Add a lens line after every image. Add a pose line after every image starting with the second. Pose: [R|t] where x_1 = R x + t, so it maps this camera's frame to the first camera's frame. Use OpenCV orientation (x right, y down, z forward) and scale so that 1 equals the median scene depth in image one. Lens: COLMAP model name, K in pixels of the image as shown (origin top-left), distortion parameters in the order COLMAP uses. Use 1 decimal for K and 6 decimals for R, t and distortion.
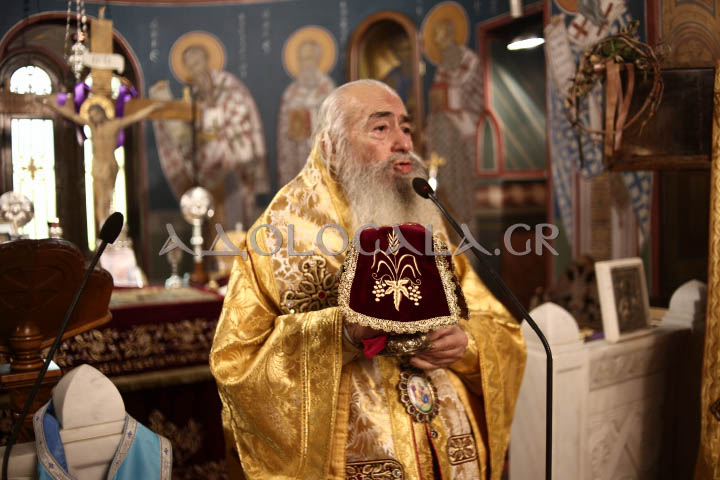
lens RADIAL K [[693.3, 0, 369.7], [0, 693.3, 254.7], [0, 0, 1]] dist [-0.106185, 0.000000]
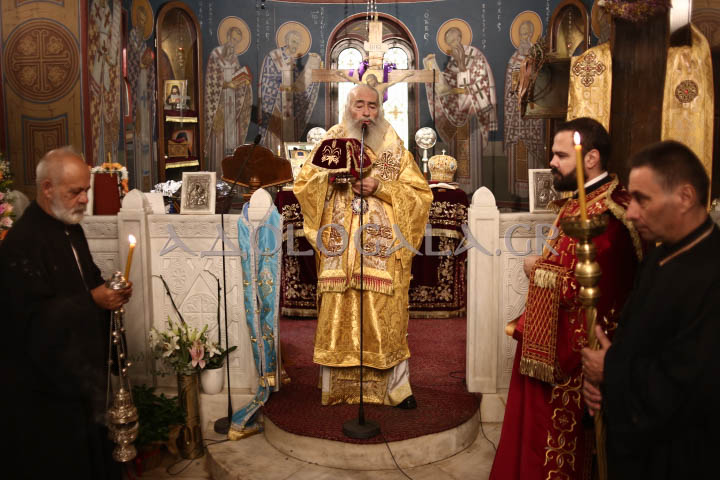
lens RADIAL K [[693.3, 0, 358.9], [0, 693.3, 237.6], [0, 0, 1]] dist [-0.106185, 0.000000]
pose [[0.838386, 0.091288, -0.537378, 0.400365], [-0.056996, 0.995153, 0.080132, 0.031289], [0.542089, -0.036553, 0.839526, -0.347732]]
